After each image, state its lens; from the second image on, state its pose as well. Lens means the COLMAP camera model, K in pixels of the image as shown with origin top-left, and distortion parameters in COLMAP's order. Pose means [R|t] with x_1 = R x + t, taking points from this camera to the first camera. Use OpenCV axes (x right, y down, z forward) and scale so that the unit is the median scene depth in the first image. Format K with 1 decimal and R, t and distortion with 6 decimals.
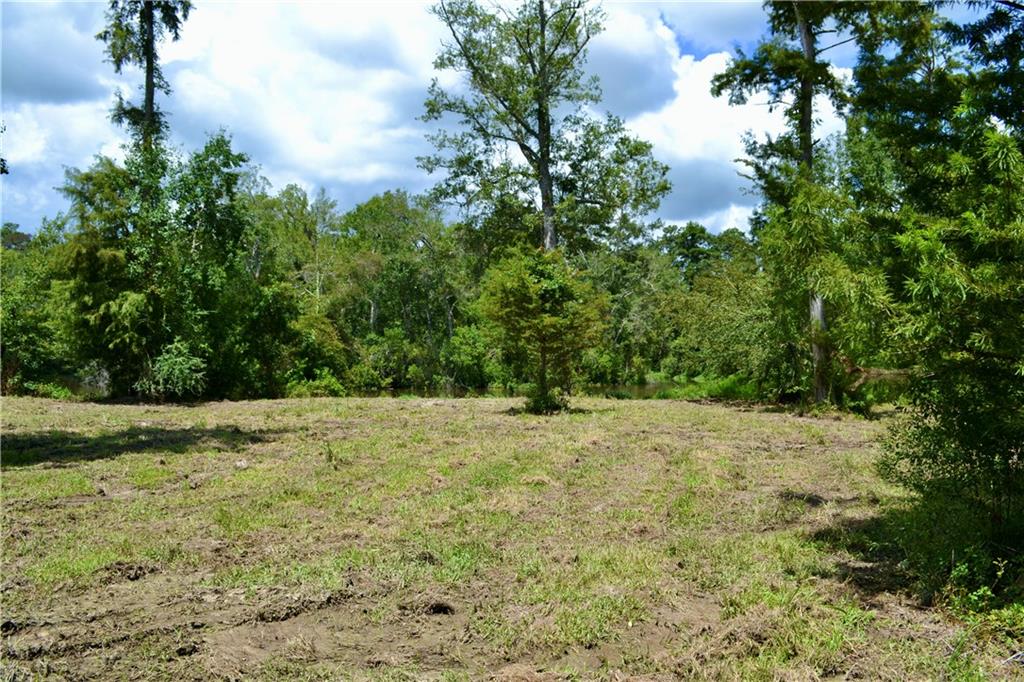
lens RADIAL K [[807.8, 0, 511.1], [0, 807.8, 357.0], [0, 0, 1]] dist [-0.084326, 0.013997]
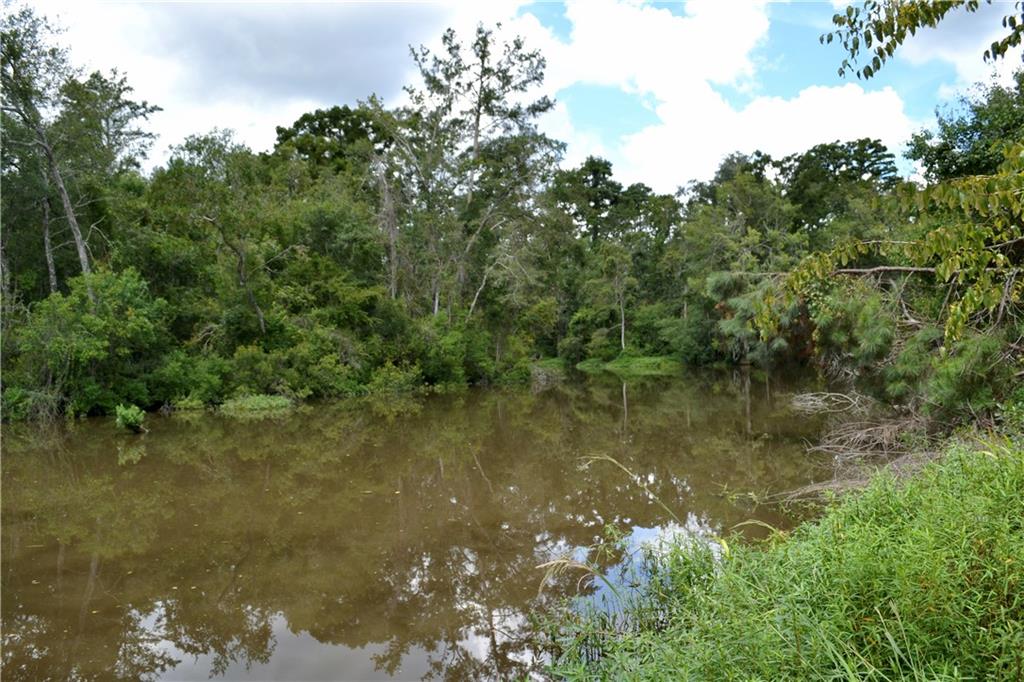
lens RADIAL K [[807.8, 0, 511.1], [0, 807.8, 357.0], [0, 0, 1]] dist [-0.084326, 0.013997]
pose [[0.991623, -0.035948, 0.124061, 0.079328], [0.034037, 0.999268, 0.017487, 0.006201], [-0.124598, -0.013118, 0.992121, 0.418733]]
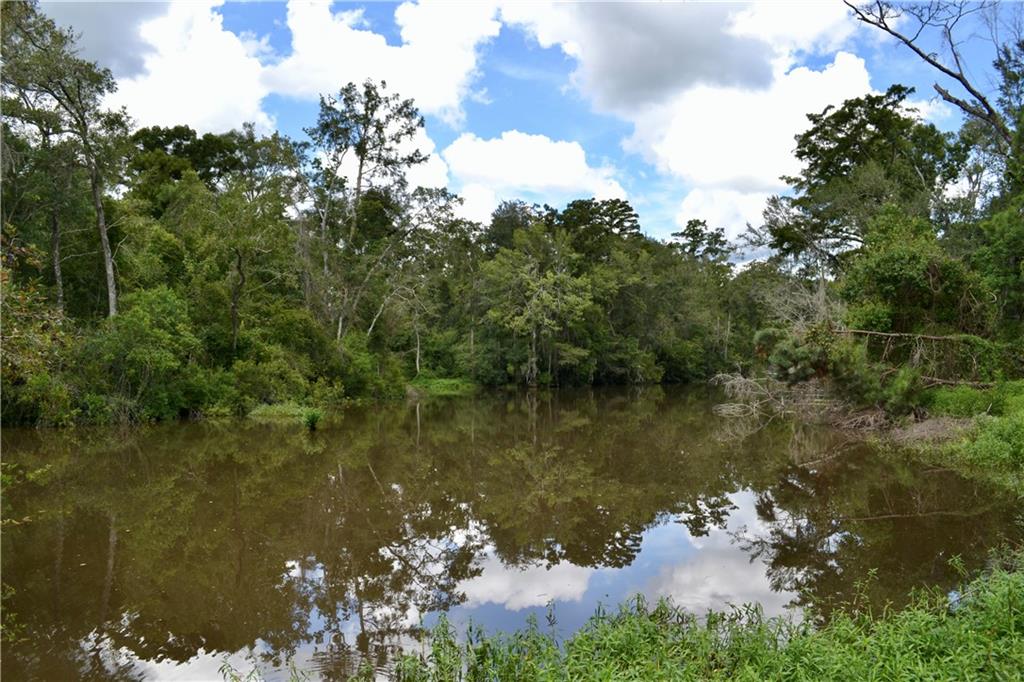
lens RADIAL K [[807.8, 0, 511.1], [0, 807.8, 357.0], [0, 0, 1]] dist [-0.084326, 0.013997]
pose [[0.877368, -0.002066, 0.479814, -0.069865], [0.004116, 0.999986, -0.003220, 0.003574], [-0.479800, 0.004800, 0.877365, 0.370686]]
